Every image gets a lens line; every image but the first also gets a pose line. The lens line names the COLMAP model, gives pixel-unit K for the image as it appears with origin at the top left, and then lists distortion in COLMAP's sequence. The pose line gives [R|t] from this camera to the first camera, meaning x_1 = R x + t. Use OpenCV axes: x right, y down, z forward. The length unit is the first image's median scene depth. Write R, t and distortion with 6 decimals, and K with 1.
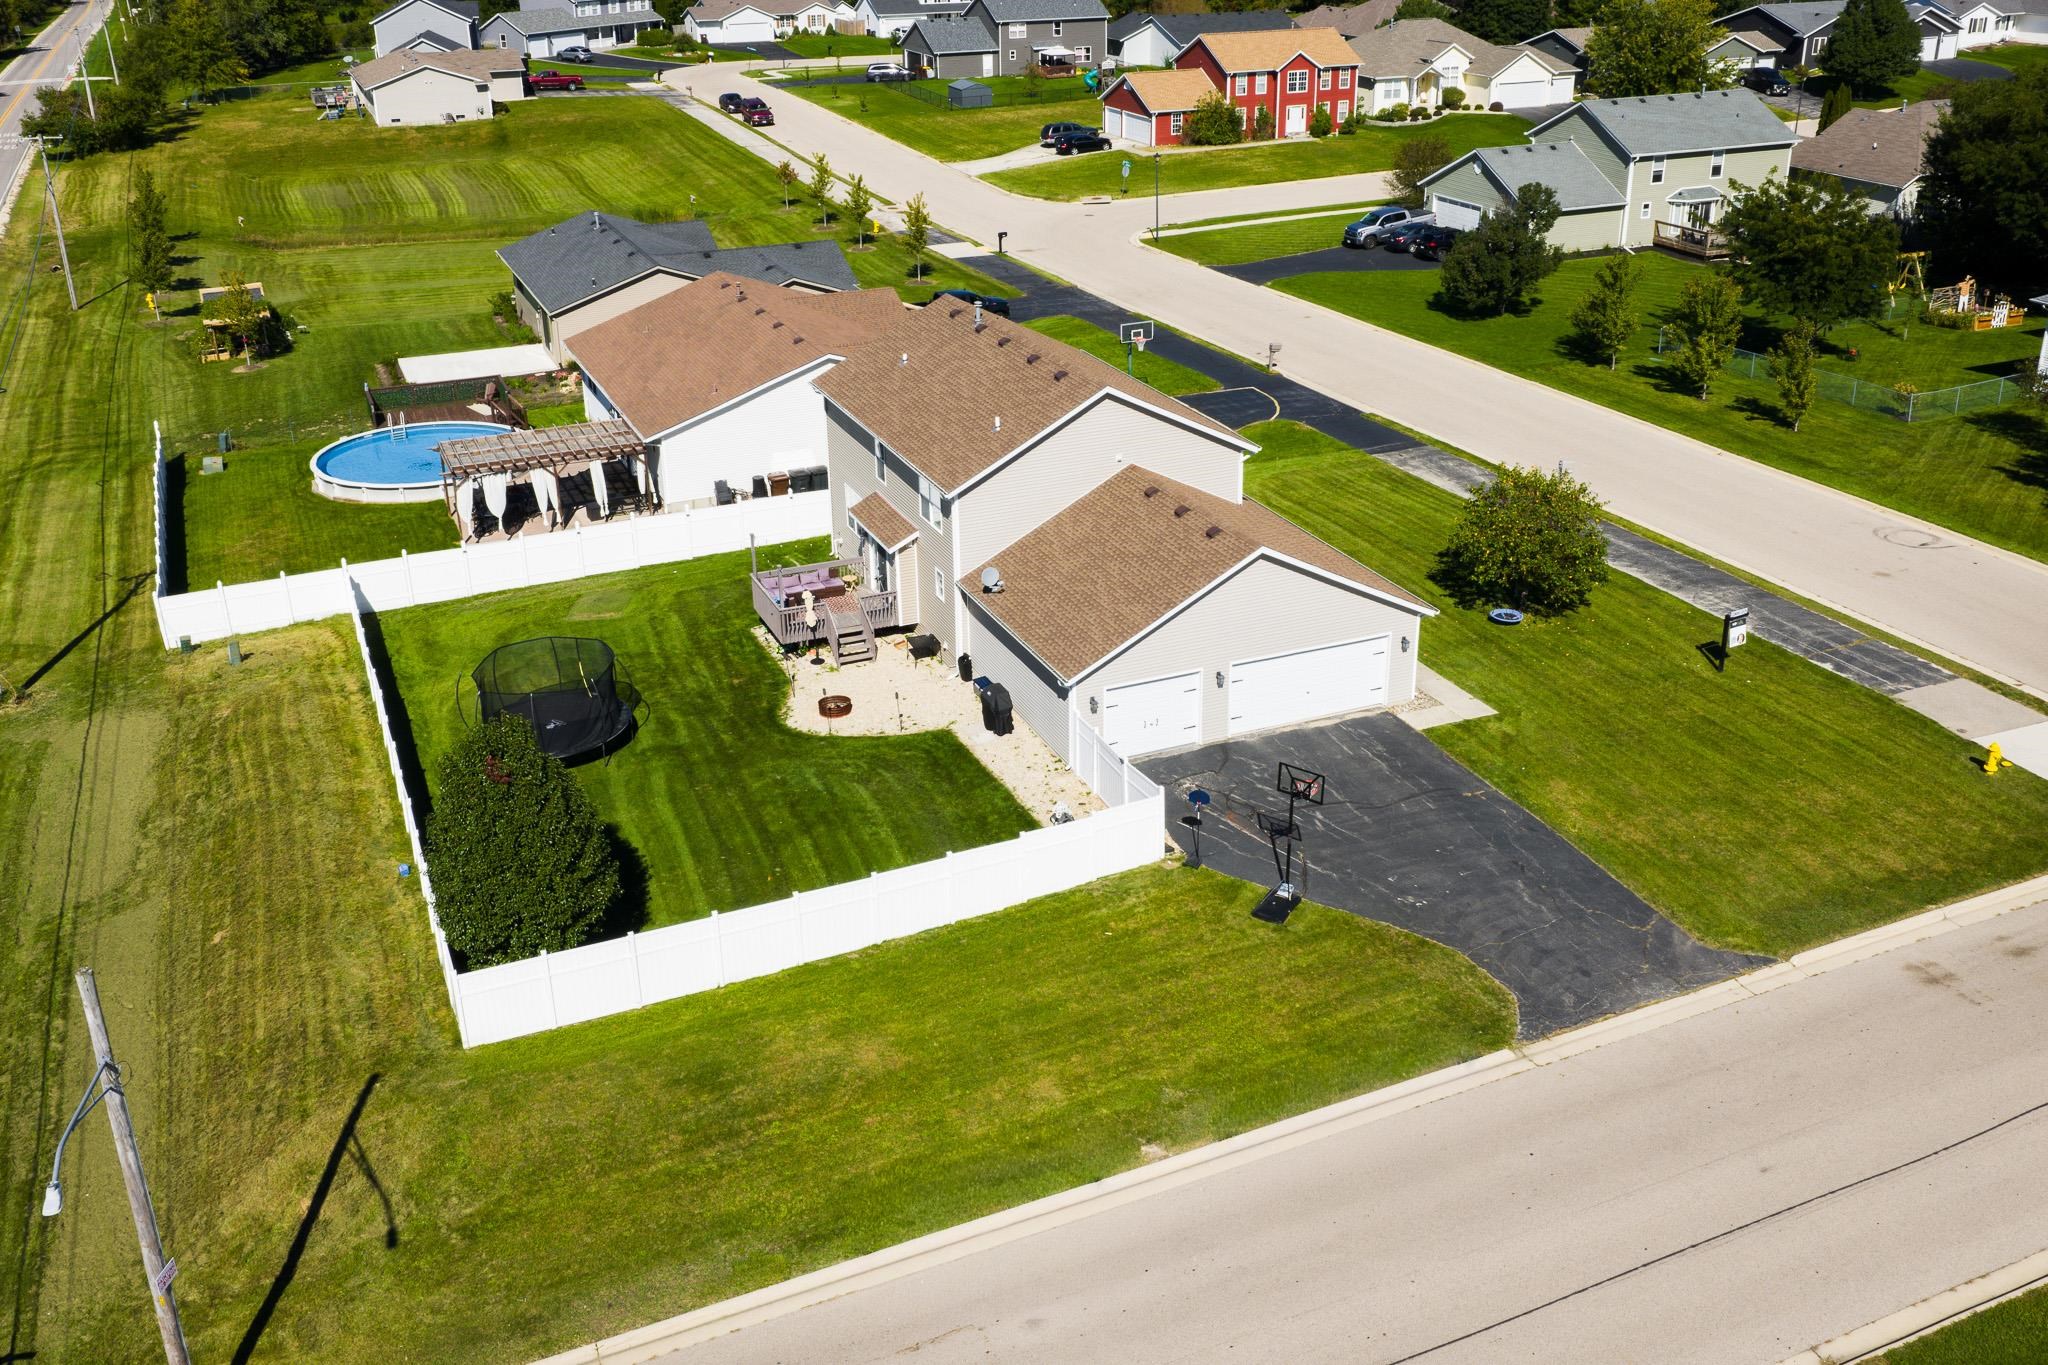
lens RADIAL K [[1830.7, 0, 1056.5], [0, 1830.7, 679.7], [0, 0, 1]] dist [0.000820, -0.003283]
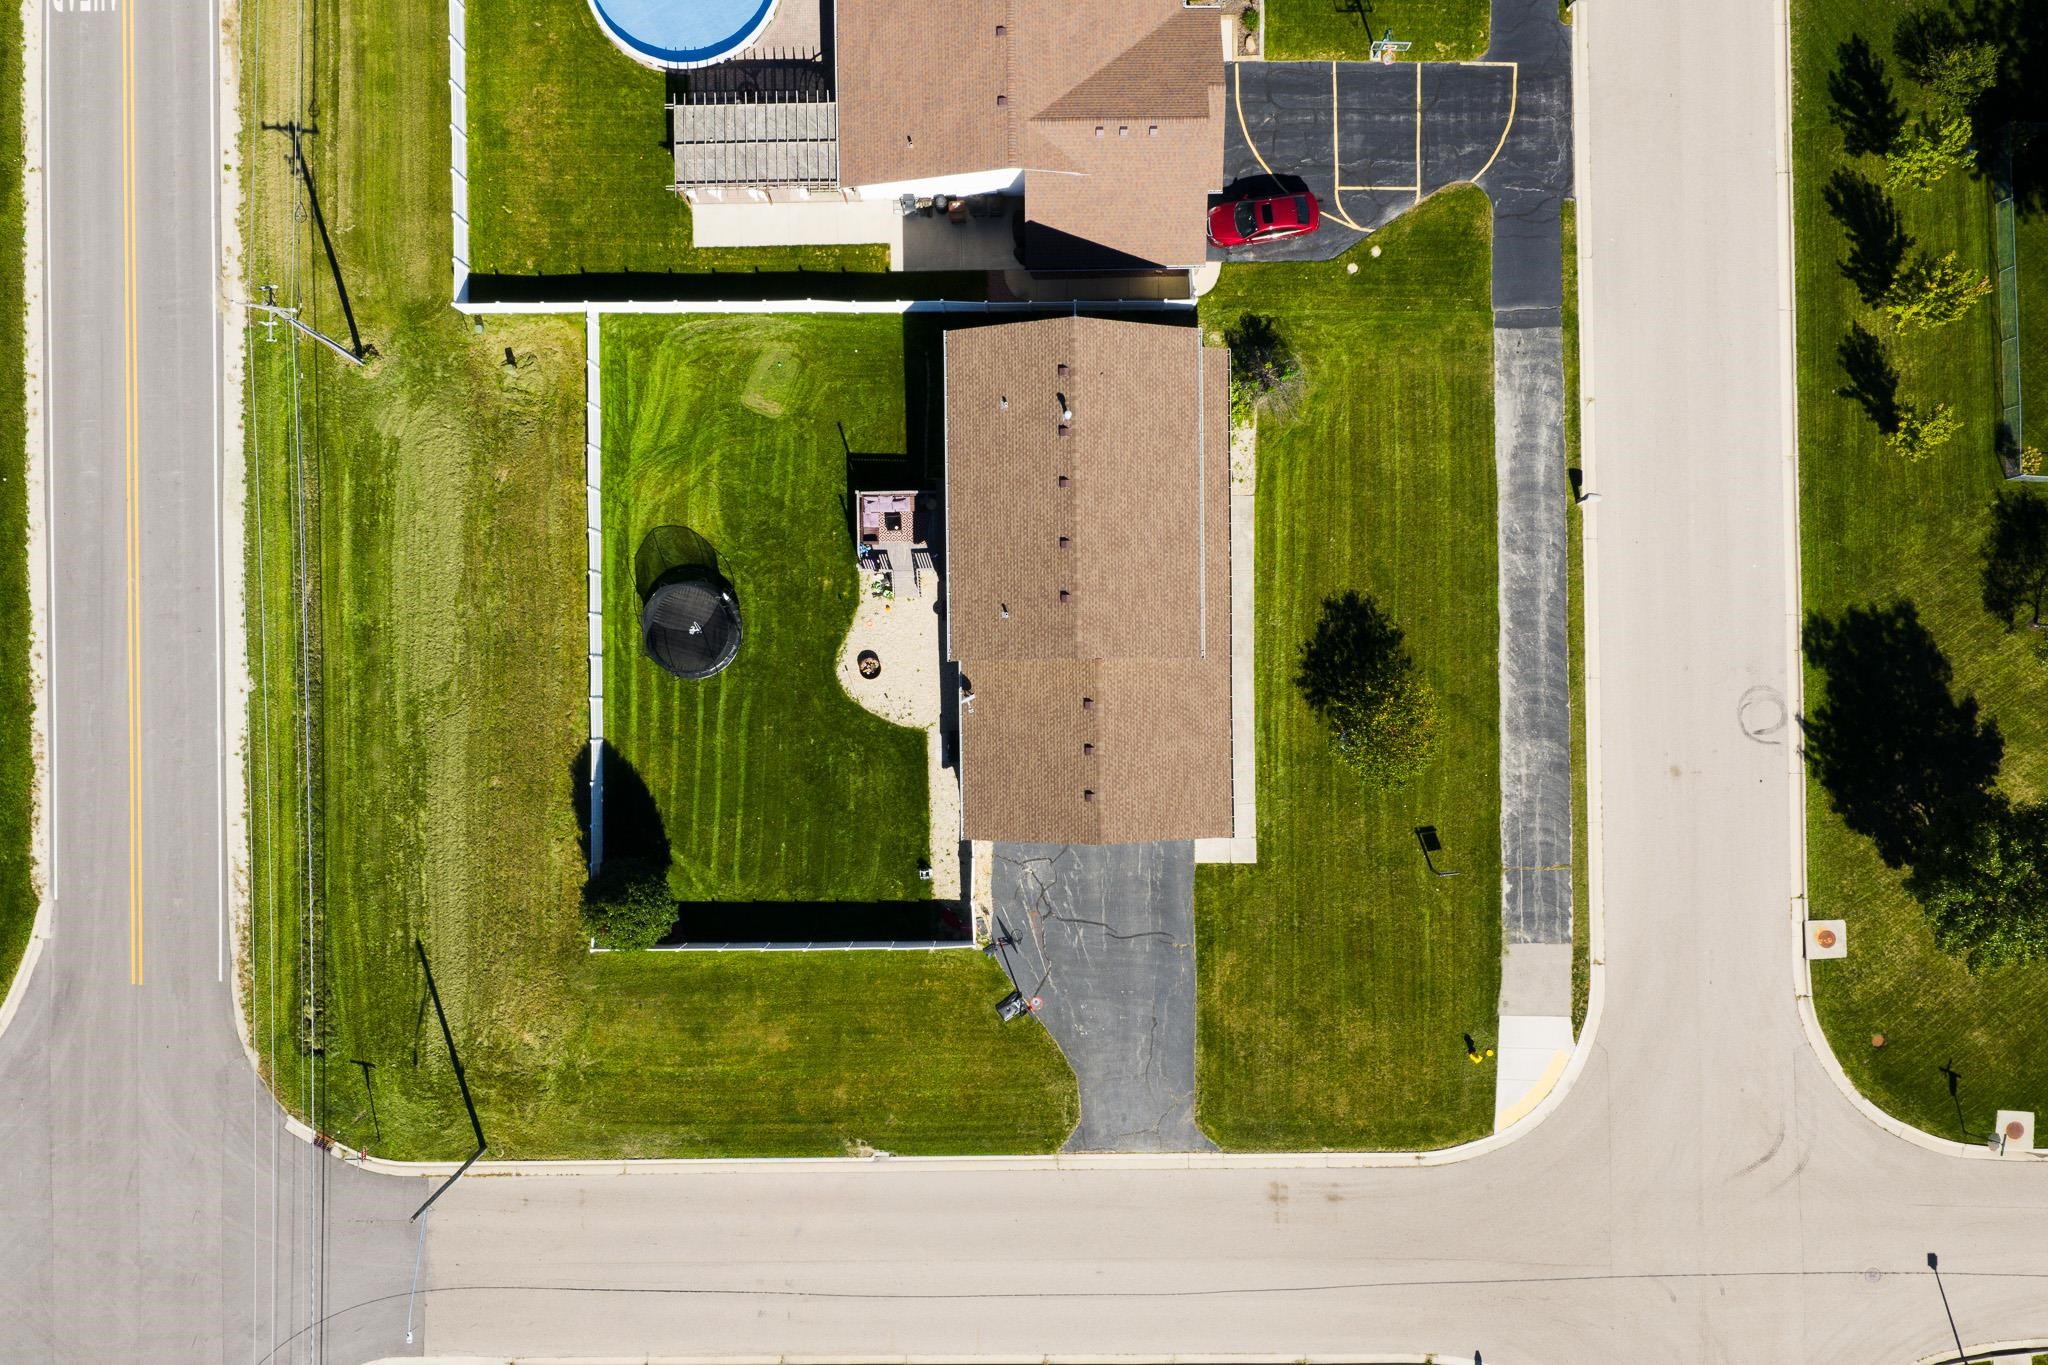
lens RADIAL K [[1696.4, 0, 1024.0], [0, 1696.4, 682.5], [0, 0, 1]] dist [0.008454, -0.006524]
pose [[0.918454, 0.395457, 0.007550, -0.010210], [-0.171680, 0.381388, 0.908333, -1.329691], [0.356327, -0.835558, 0.418179, 0.463635]]
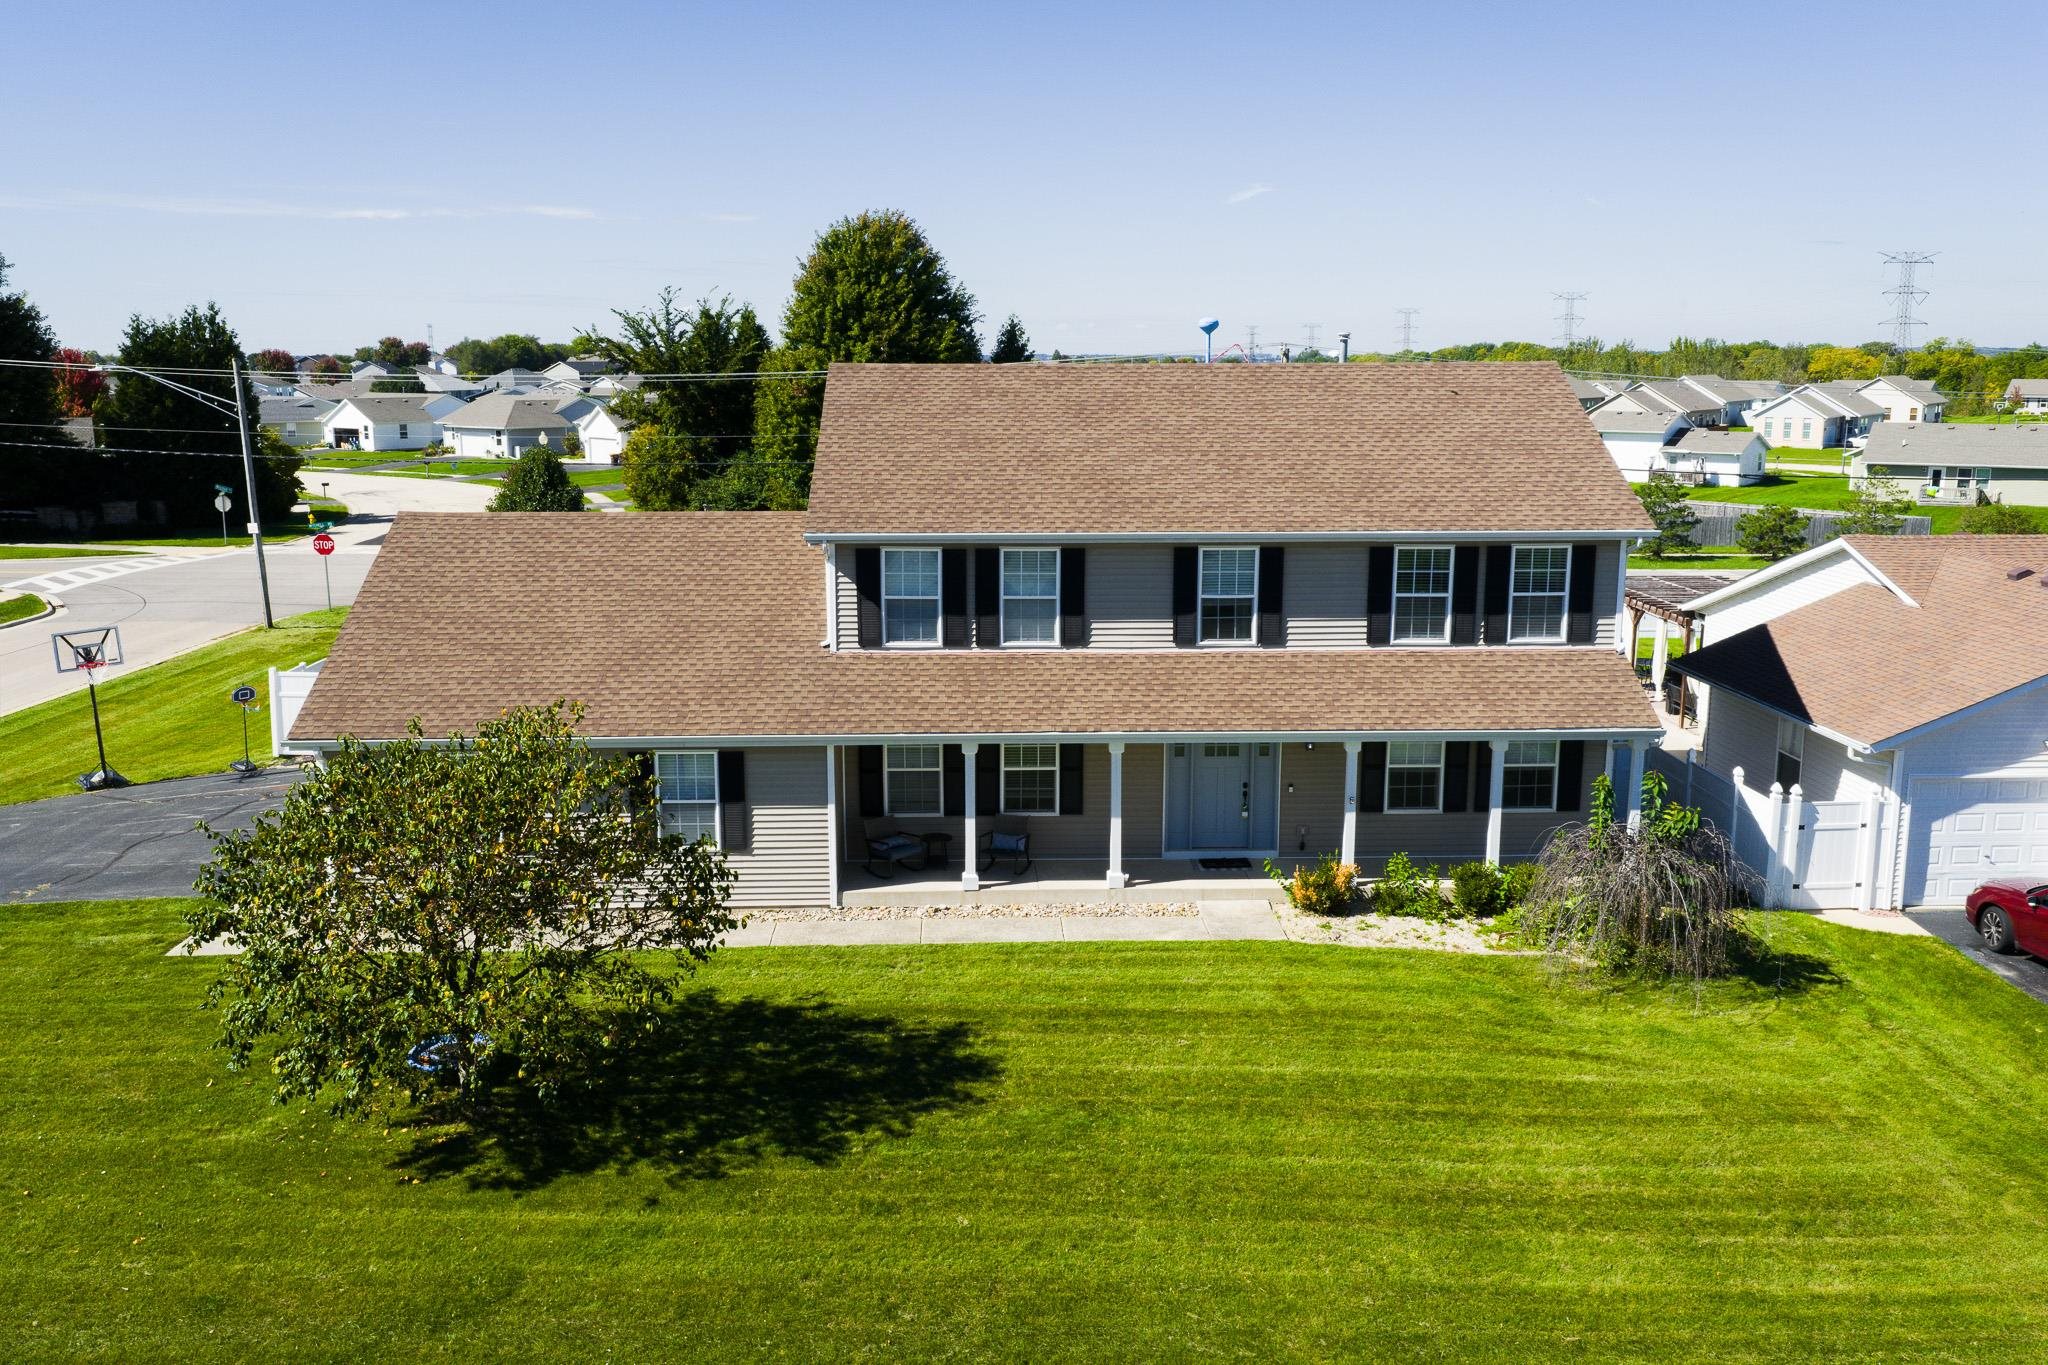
lens RADIAL K [[1674.6, 0, 1031.7], [0, 1674.6, 719.6], [0, 0, 1]] dist [0.051284, -0.092758]
pose [[-0.375198, 0.203249, -0.904387, 0.567147], [-0.382503, 0.854775, 0.350787, -0.295831], [0.844345, 0.477545, -0.242967, 1.301990]]
